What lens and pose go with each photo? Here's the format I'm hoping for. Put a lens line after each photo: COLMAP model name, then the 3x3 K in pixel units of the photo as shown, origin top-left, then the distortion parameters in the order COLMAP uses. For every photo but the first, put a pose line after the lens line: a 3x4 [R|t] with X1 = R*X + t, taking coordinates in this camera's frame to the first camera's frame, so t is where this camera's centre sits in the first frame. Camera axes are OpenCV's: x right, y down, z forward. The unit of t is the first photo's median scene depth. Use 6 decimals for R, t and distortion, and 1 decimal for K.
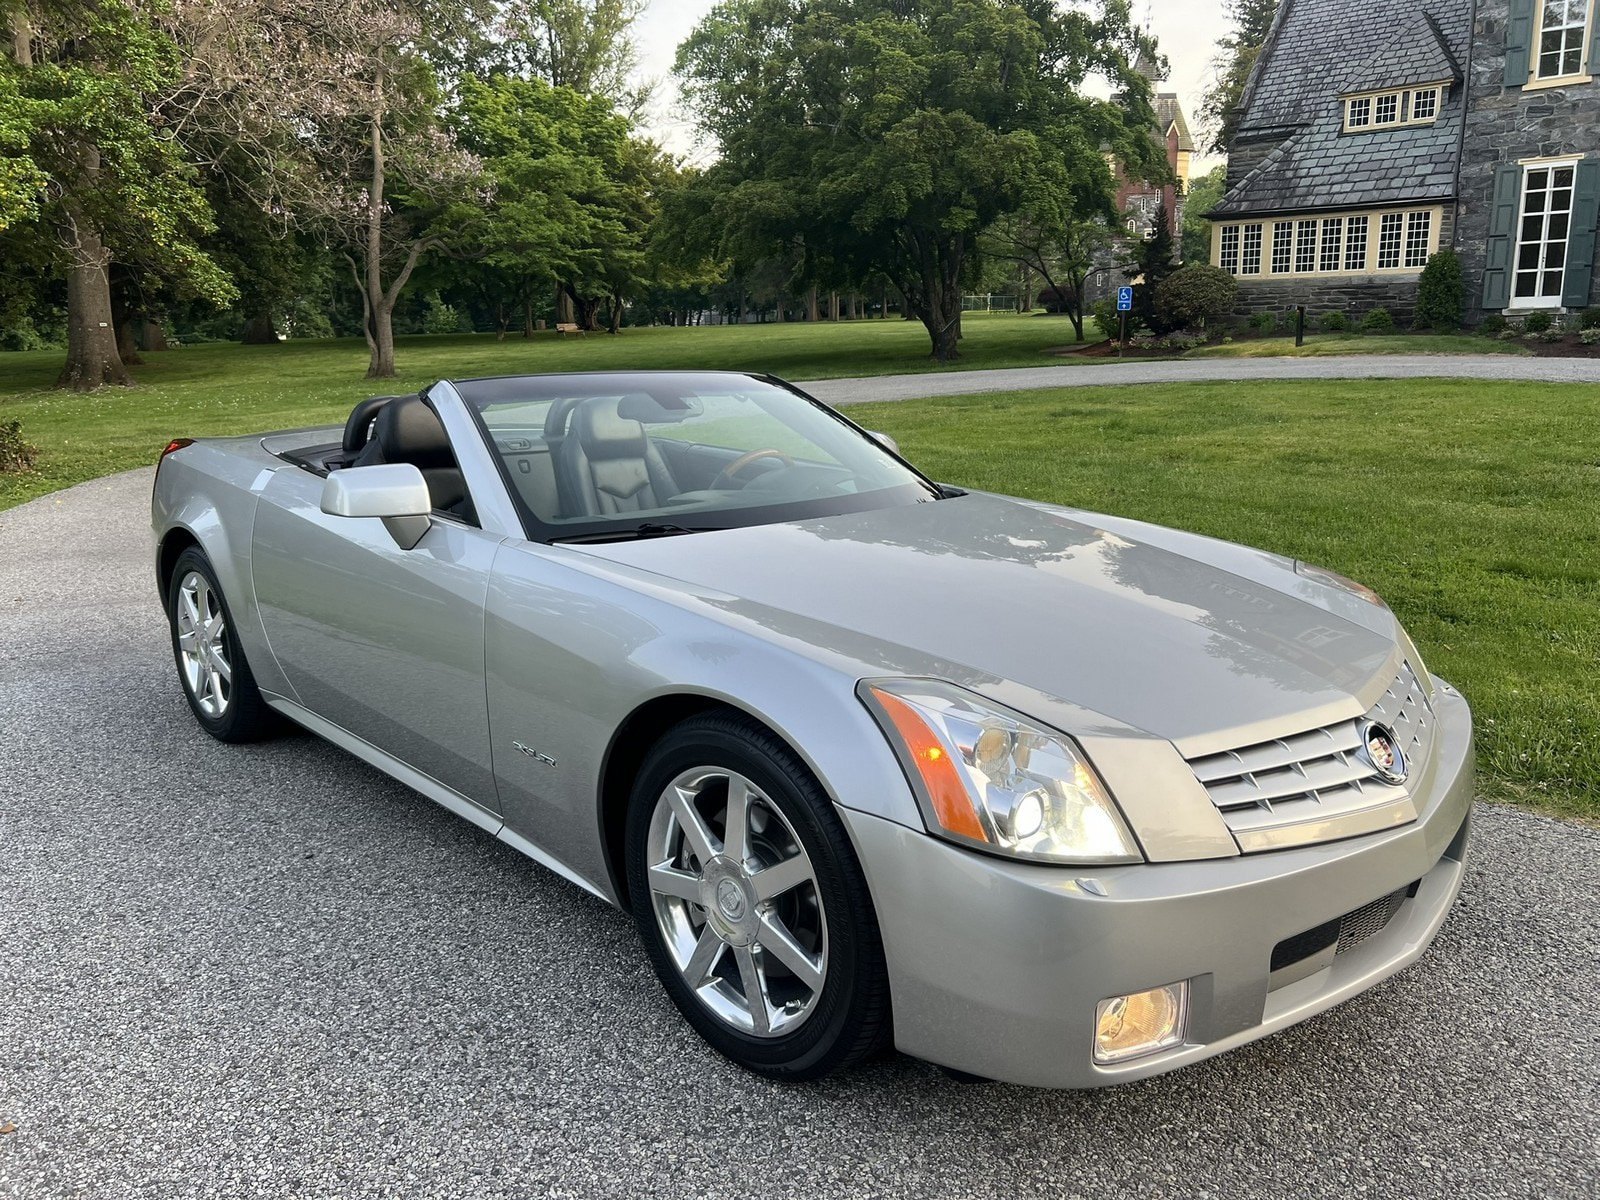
lens RADIAL K [[1197.1, 0, 792.7], [0, 1197.1, 602.1], [0, 0, 1]] dist [0.050255, -0.056420]
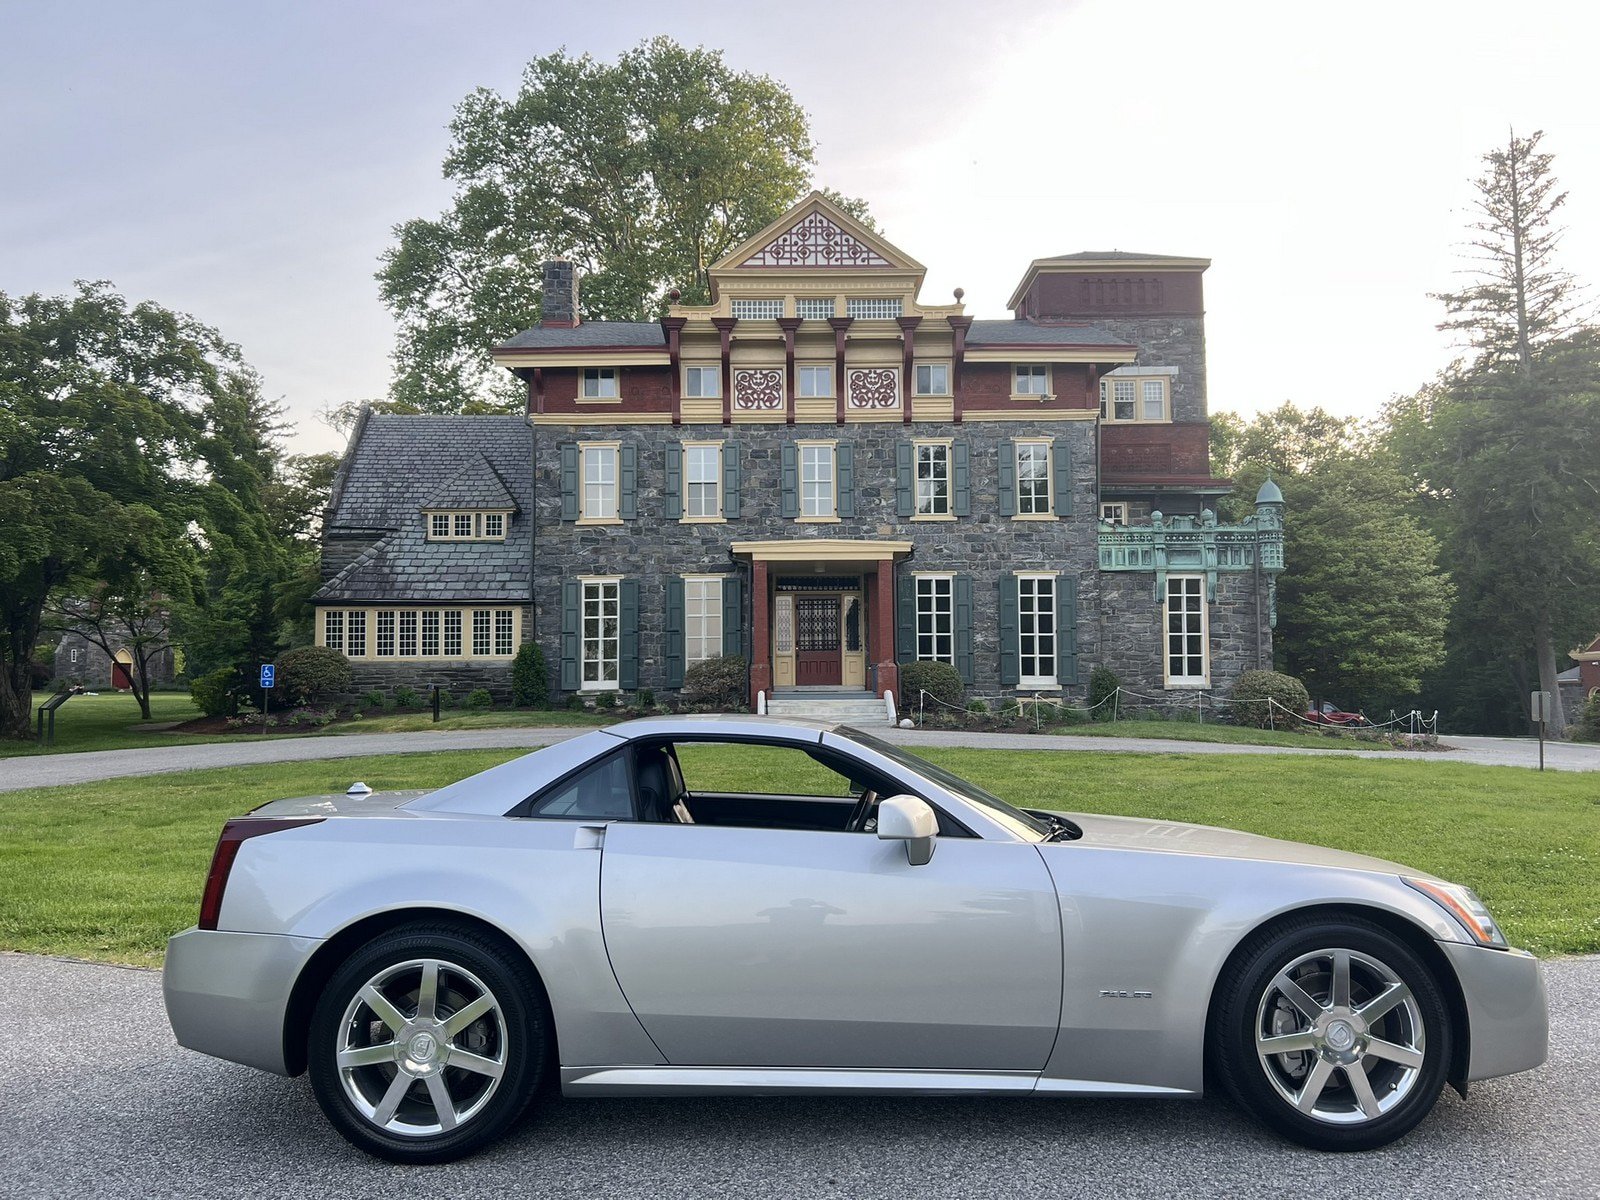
lens RADIAL K [[1195.9, 0, 803.5], [0, 1195.9, 587.8], [0, 0, 1]] dist [0.048278, -0.051865]
pose [[0.690202, 0.070931, 0.720132, -0.125312], [0.160843, 0.955250, -0.248247, -0.002776], [-0.705515, 0.287169, 0.647906, 0.019378]]
